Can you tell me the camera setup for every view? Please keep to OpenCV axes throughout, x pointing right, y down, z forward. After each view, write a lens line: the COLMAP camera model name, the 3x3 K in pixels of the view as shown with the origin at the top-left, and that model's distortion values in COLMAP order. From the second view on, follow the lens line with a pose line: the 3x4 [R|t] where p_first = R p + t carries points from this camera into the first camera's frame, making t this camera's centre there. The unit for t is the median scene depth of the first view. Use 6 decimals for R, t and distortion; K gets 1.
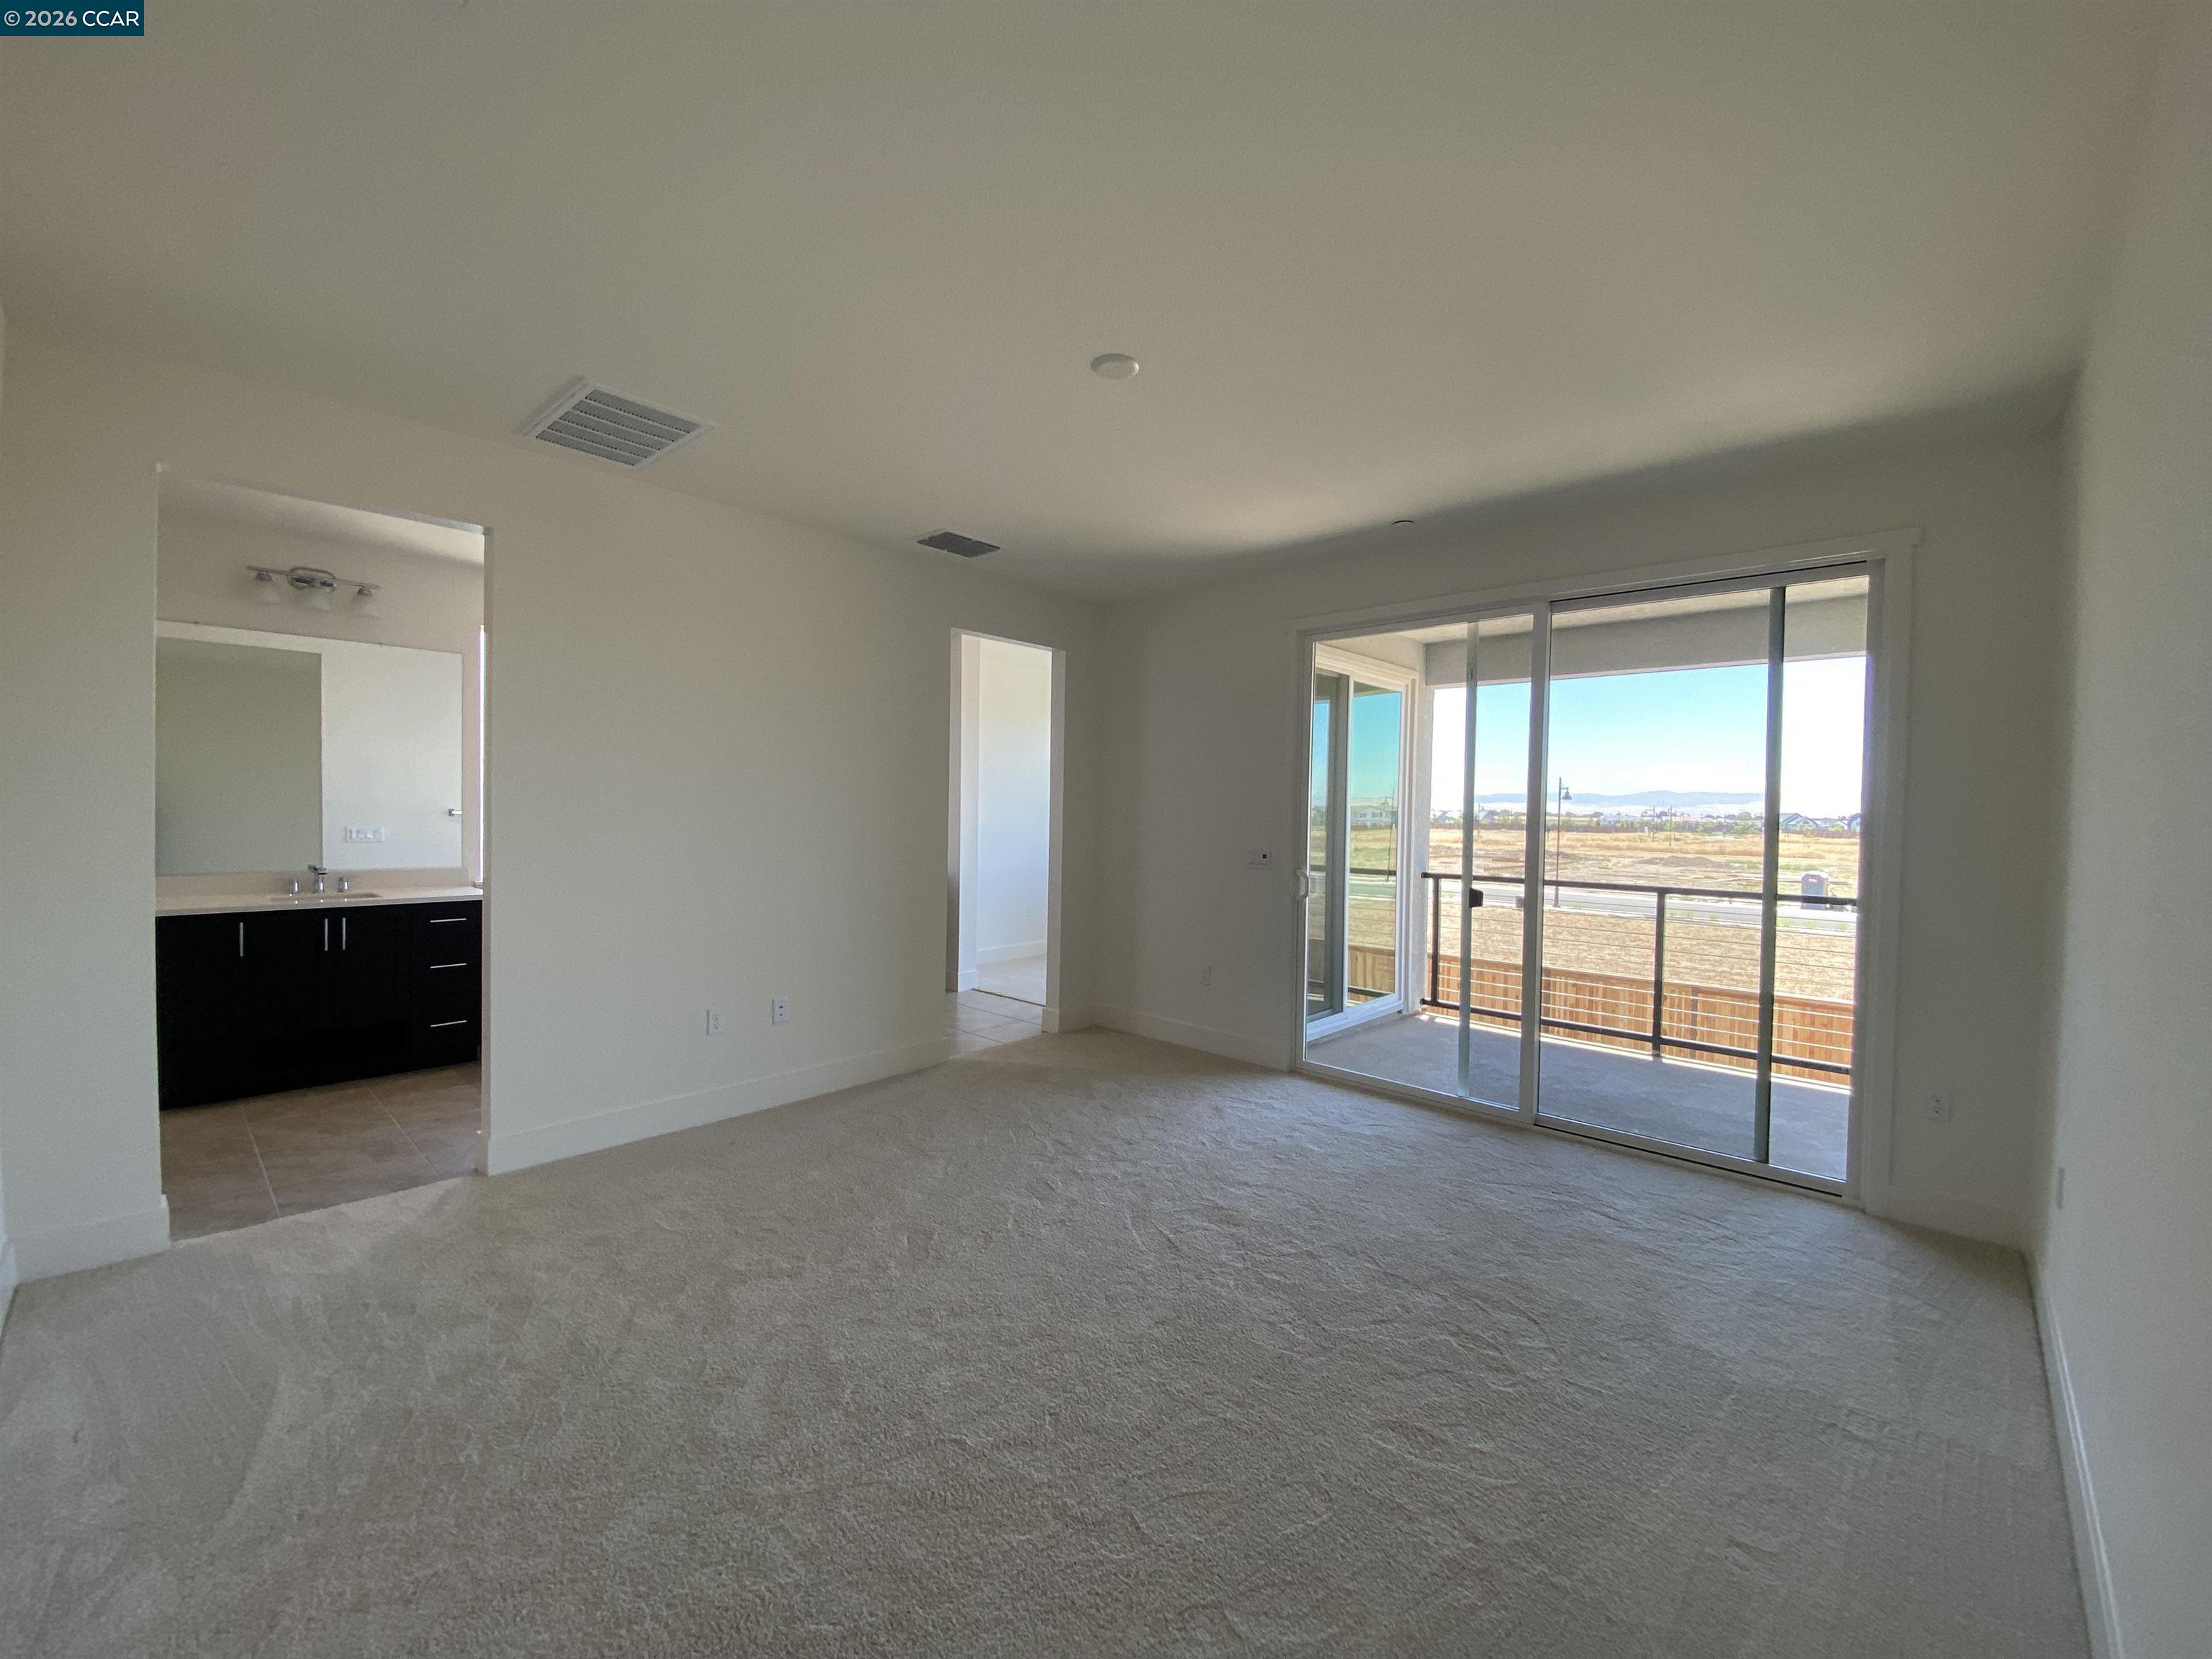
lens RADIAL K [[902.6, 0, 1128.6], [0, 902.6, 840.9], [0, 0, 1]] dist [0.024972, -0.001282]
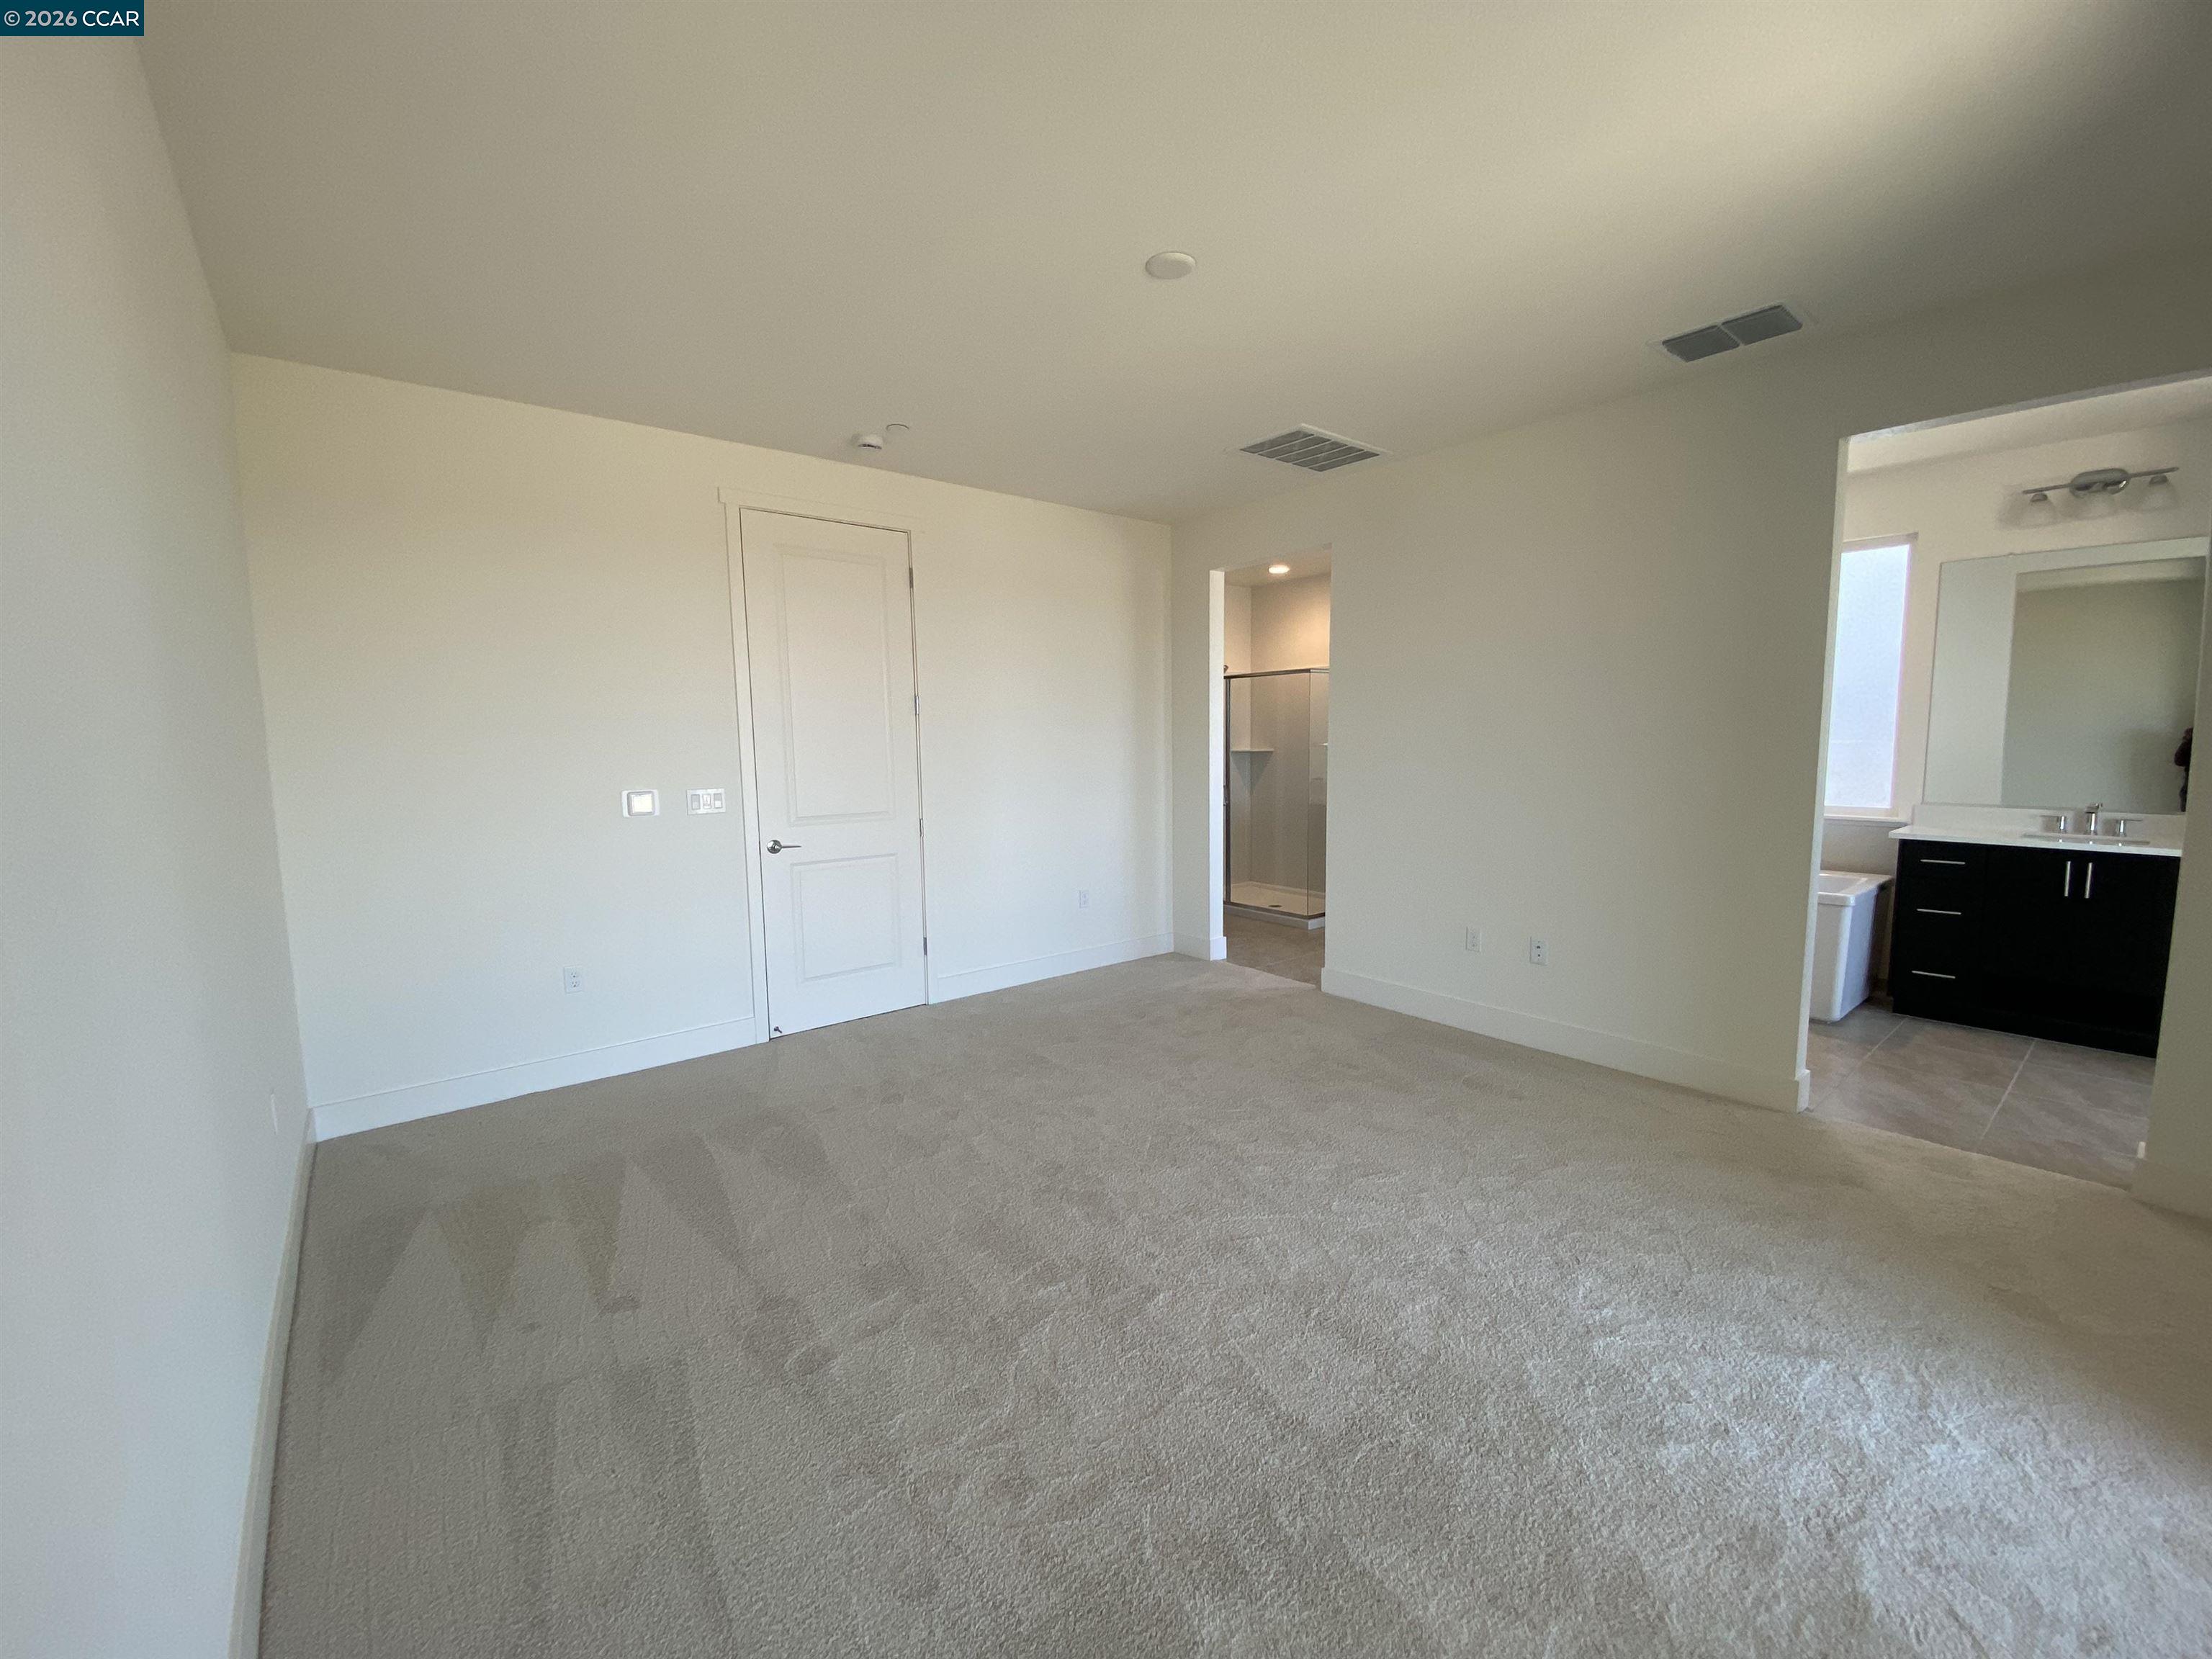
lens RADIAL K [[902.6, 0, 1109.3], [0, 902.6, 828.8], [0, 0, 1]] dist [0.024972, -0.001282]
pose [[-0.121033, 0.093625, -0.988223, 0.631966], [-0.034895, 0.994525, 0.098496, -0.020802], [0.992035, 0.046405, -0.117103, 0.687497]]
